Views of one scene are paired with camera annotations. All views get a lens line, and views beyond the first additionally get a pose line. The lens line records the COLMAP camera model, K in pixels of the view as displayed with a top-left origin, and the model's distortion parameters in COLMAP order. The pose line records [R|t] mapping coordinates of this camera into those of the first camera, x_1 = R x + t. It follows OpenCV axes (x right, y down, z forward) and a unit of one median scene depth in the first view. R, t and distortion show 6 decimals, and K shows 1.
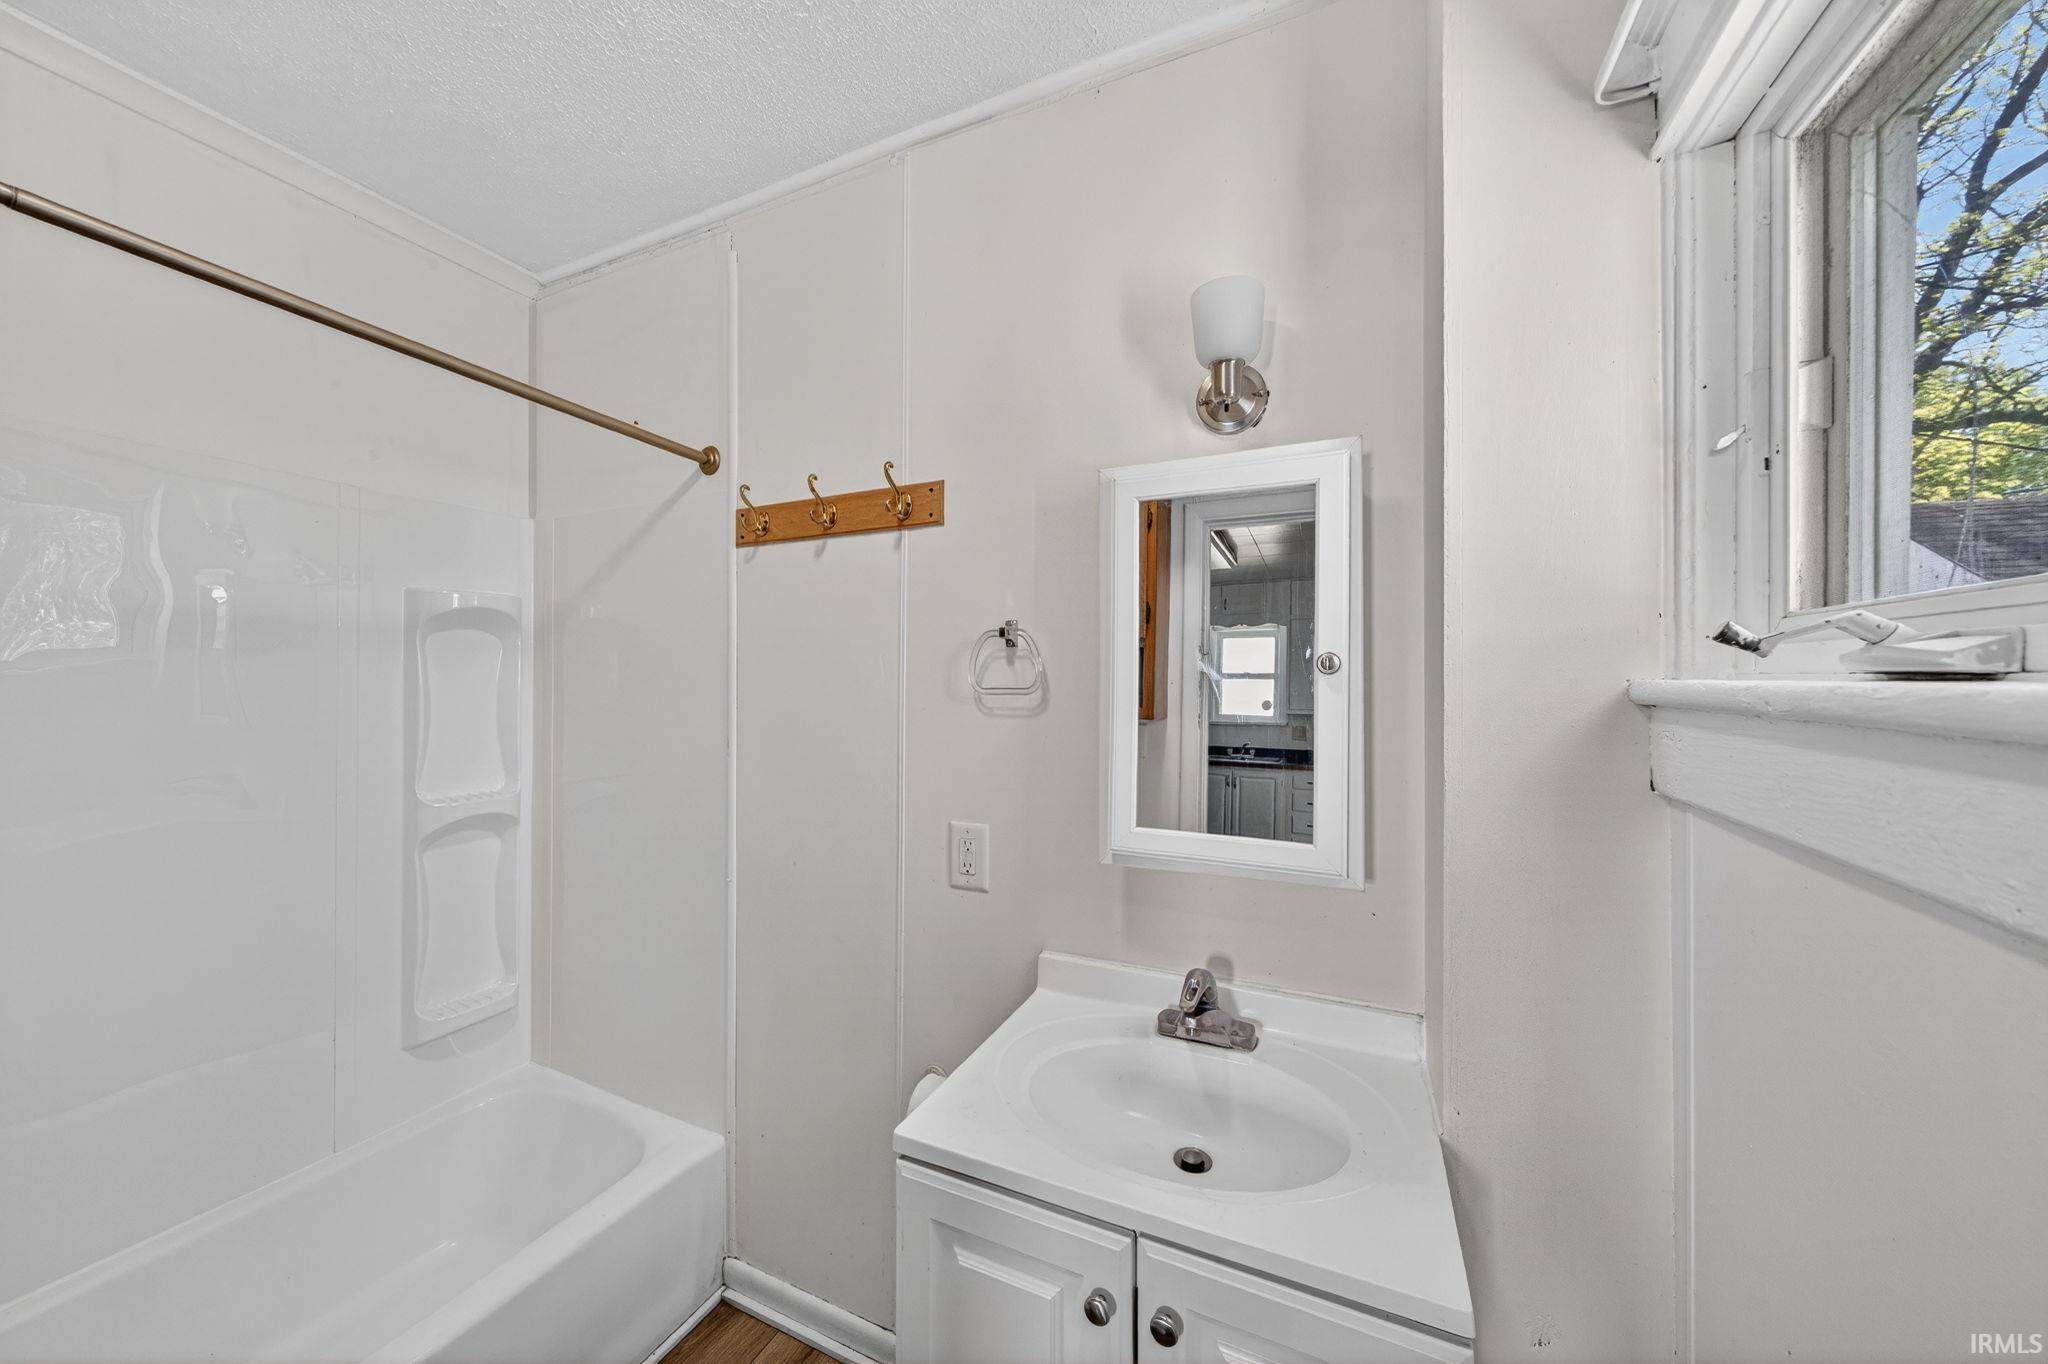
lens RADIAL K [[713.4, 0, 1027.6], [0, 713.4, 655.1], [0, 0, 1]] dist [-0.019174, 0.007468]
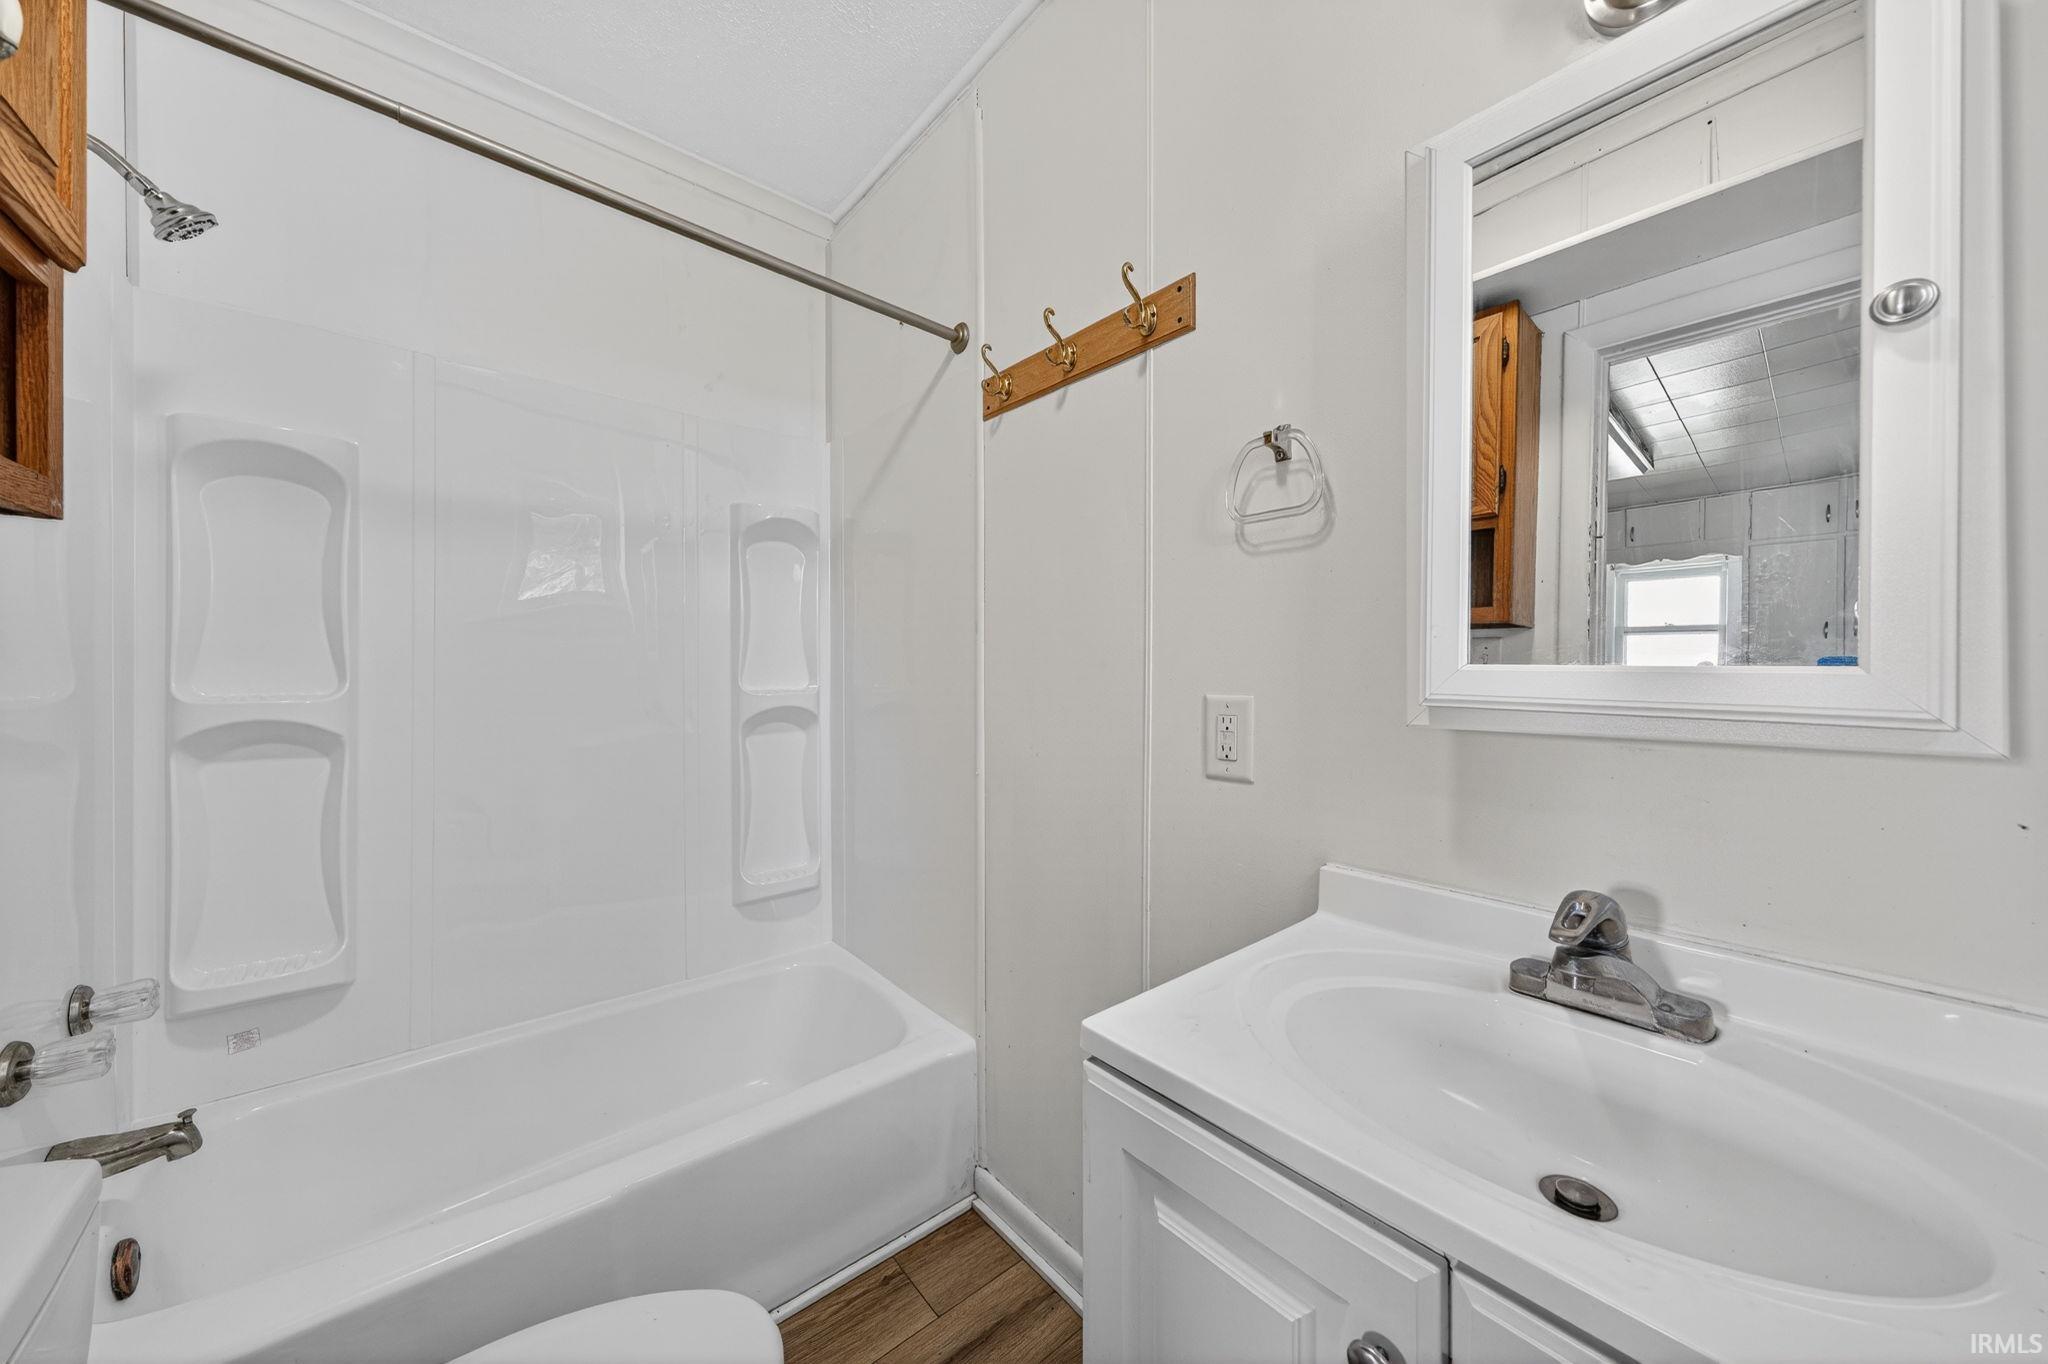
lens RADIAL K [[713.4, 0, 1027.6], [0, 713.4, 655.1], [0, 0, 1]] dist [-0.019174, 0.007468]
pose [[0.905880, -0.005439, -0.423500, 0.047780], [0.009805, 0.999919, 0.008131, 0.176347], [0.423422, -0.011518, 0.905859, 0.191770]]
